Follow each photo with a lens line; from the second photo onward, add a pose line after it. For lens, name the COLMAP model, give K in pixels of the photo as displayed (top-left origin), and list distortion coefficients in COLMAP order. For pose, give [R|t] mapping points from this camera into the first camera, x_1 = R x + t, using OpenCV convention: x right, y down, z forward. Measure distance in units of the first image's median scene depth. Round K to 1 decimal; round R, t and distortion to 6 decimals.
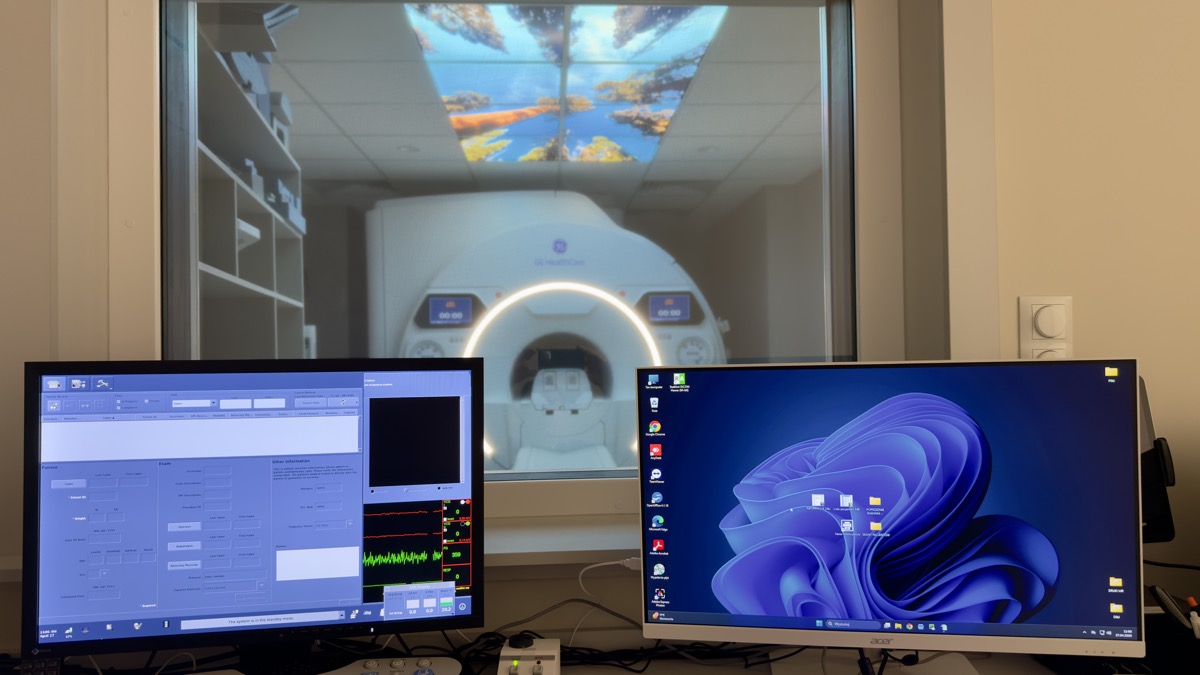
lens RADIAL K [[850.6, 0, 595.1], [0, 850.6, 335.7], [0, 0, 1]] dist [0.082552, -0.128890]
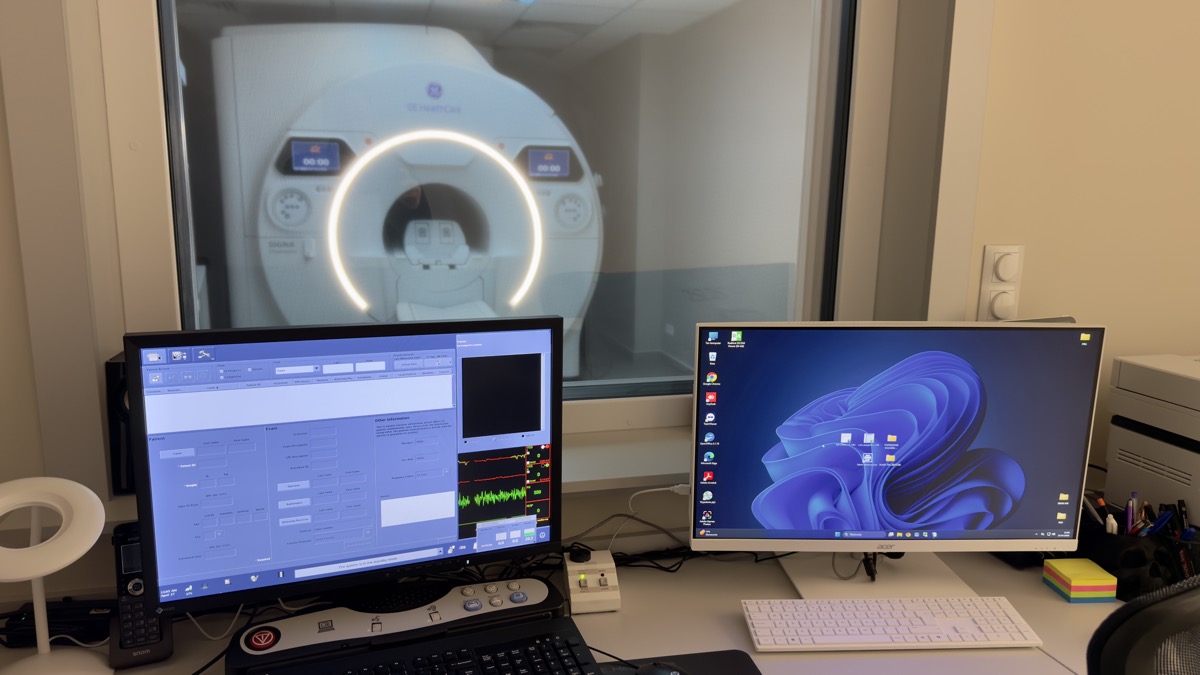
lens RADIAL K [[849.1, 0, 597.0], [0, 849.1, 344.4], [0, 0, 1]] dist [0.196369, -0.417463]
pose [[0.977917, -0.010333, 0.208737, -0.319089], [-0.034179, 0.977422, 0.208512, -0.168786], [-0.206179, -0.211041, 0.955485, -0.041584]]
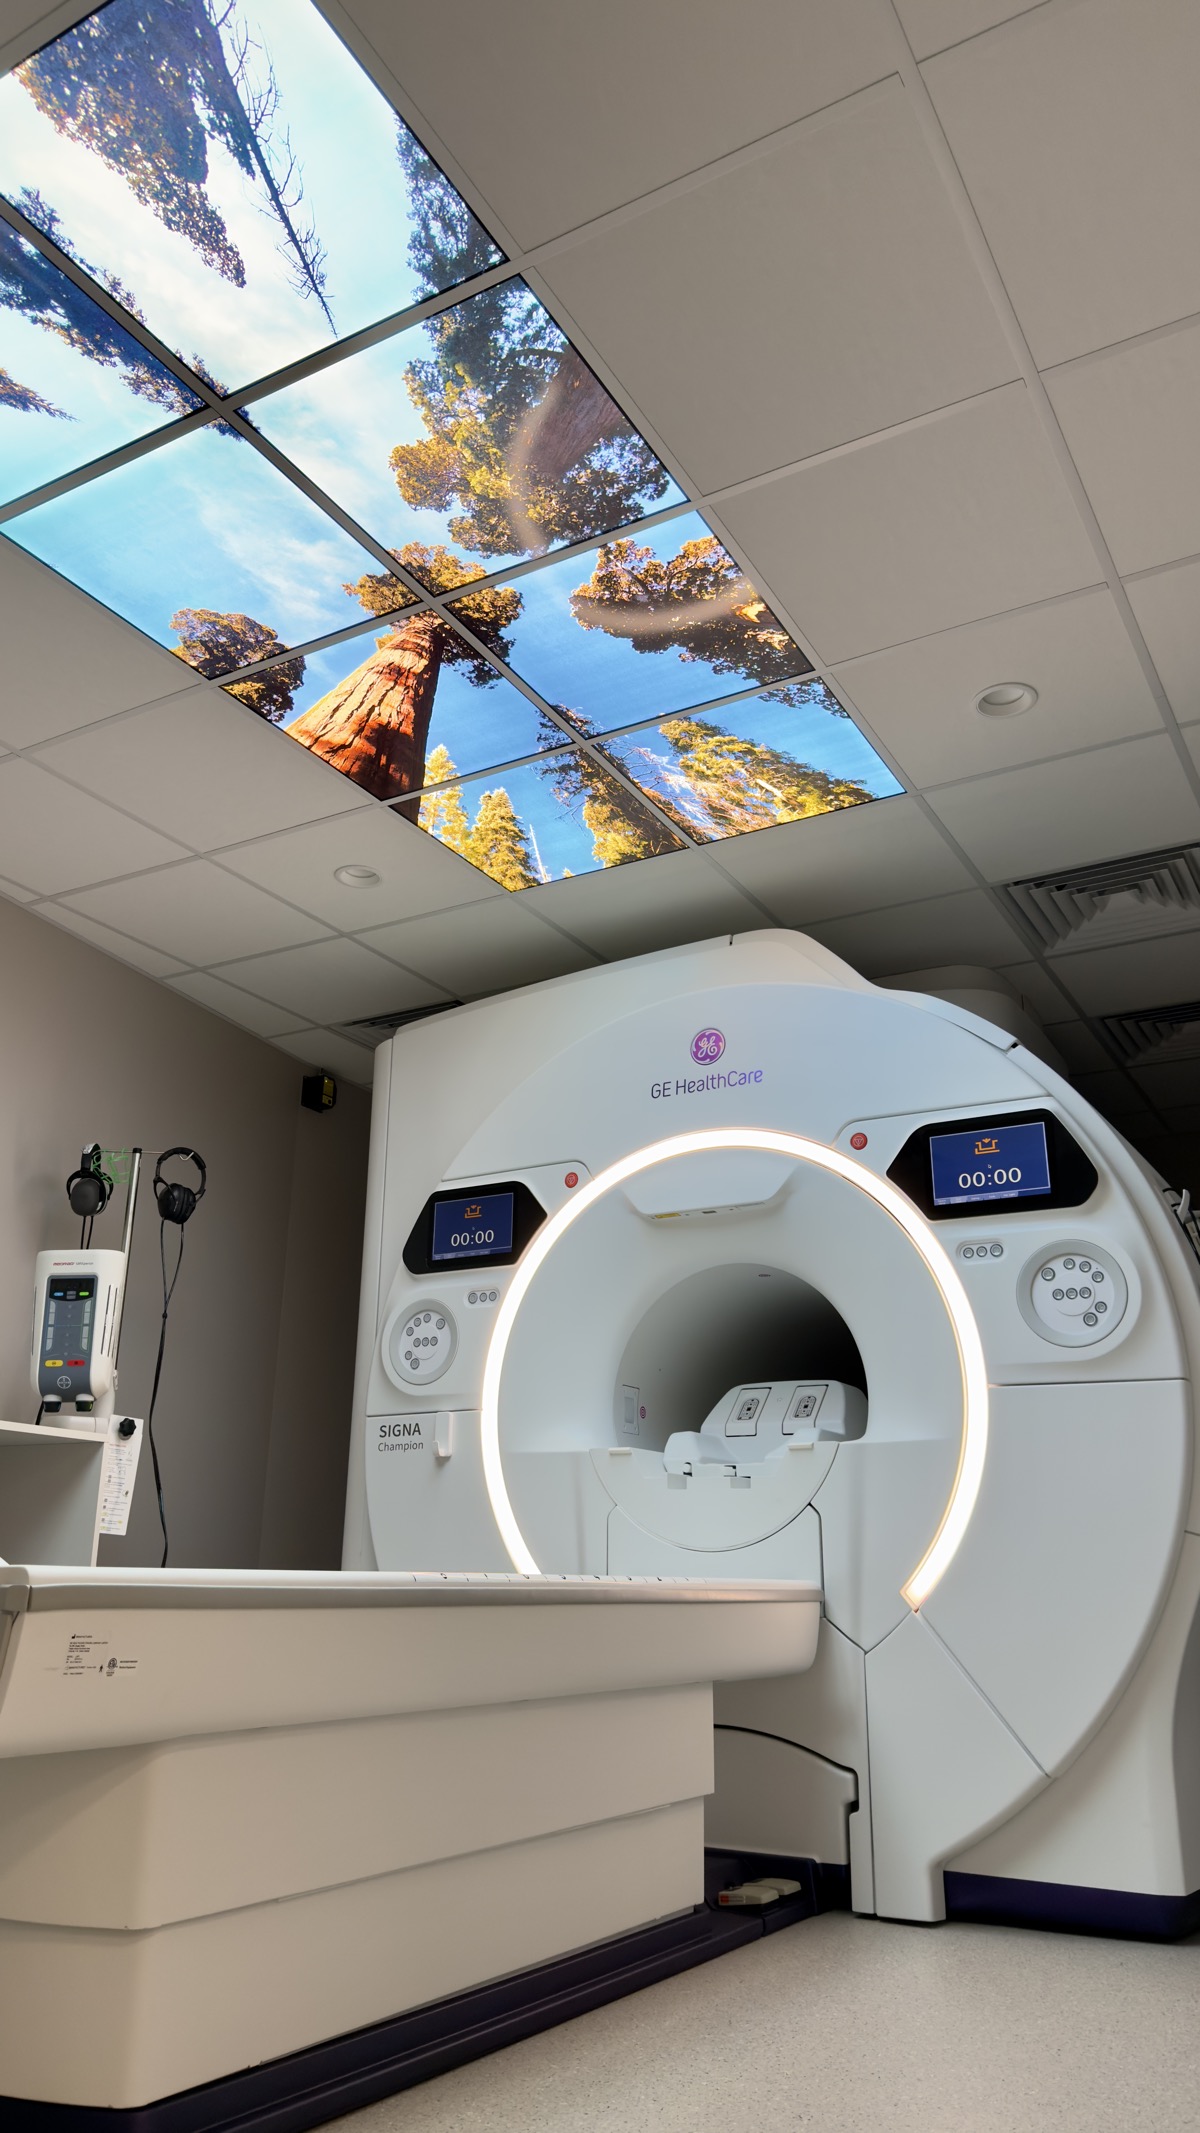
lens RADIAL K [[1509.3, 0, 592.4], [0, 1509.3, 1062.4], [0, 0, 1]] dist [0.196369, -0.417463]
pose [[0.834578, -0.154104, -0.528897, 1.346872], [-0.012458, 0.954551, -0.297786, 0.537657], [0.550750, 0.255114, 0.794727, 1.905449]]
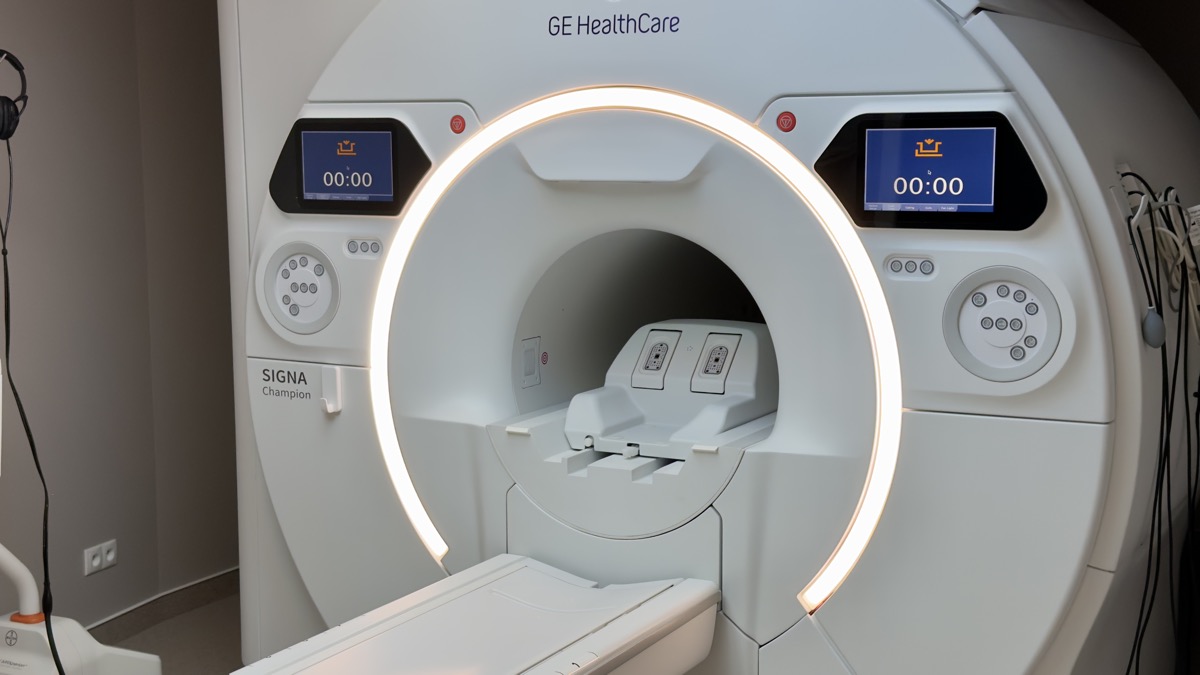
lens RADIAL K [[1658.1, 0, 596.9], [0, 1658.1, 361.8], [0, 0, 1]] dist [0.226021, -0.548681]
pose [[0.857562, 0.082275, -0.507759, 1.379462], [0.002334, 0.986493, 0.163789, -0.295646], [0.514376, -0.141644, 0.845786, 1.987833]]
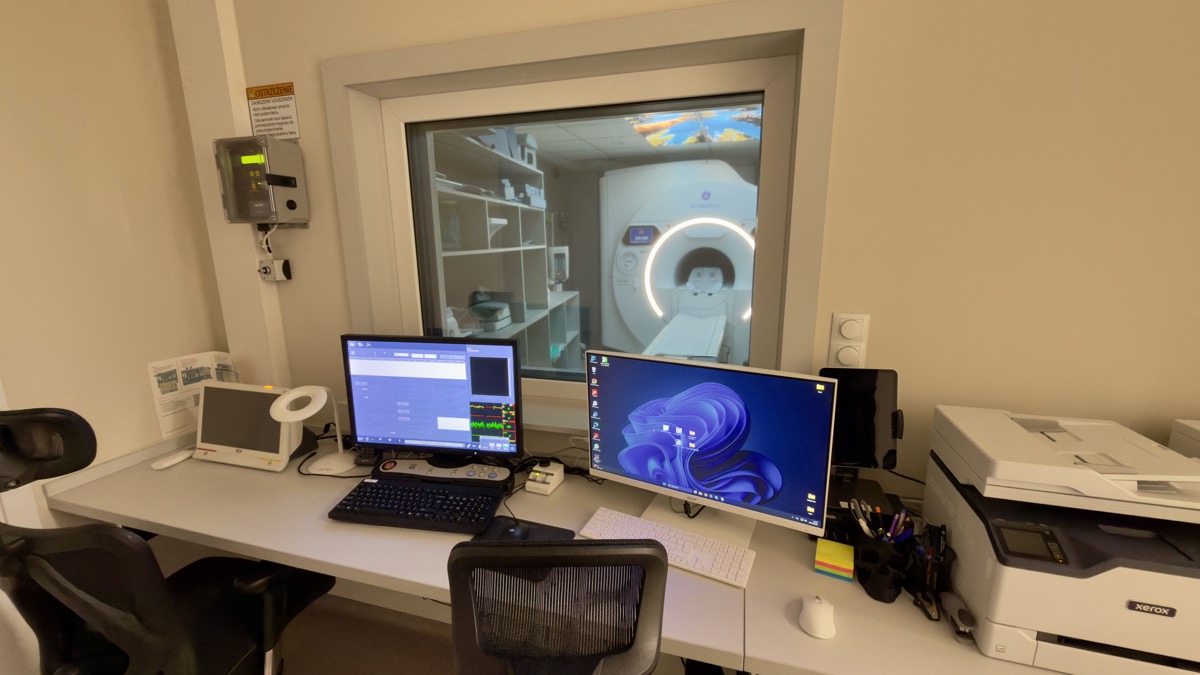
lens RADIAL K [[485.9, 0, 598.1], [0, 485.9, 337.9], [0, 0, 1]] dist [0.000169, -0.000073]
pose [[0.939736, 0.075651, -0.333426, 0.460690], [0.003961, 0.972739, 0.231868, -0.261986], [0.341878, -0.219216, 0.913818, -0.023163]]
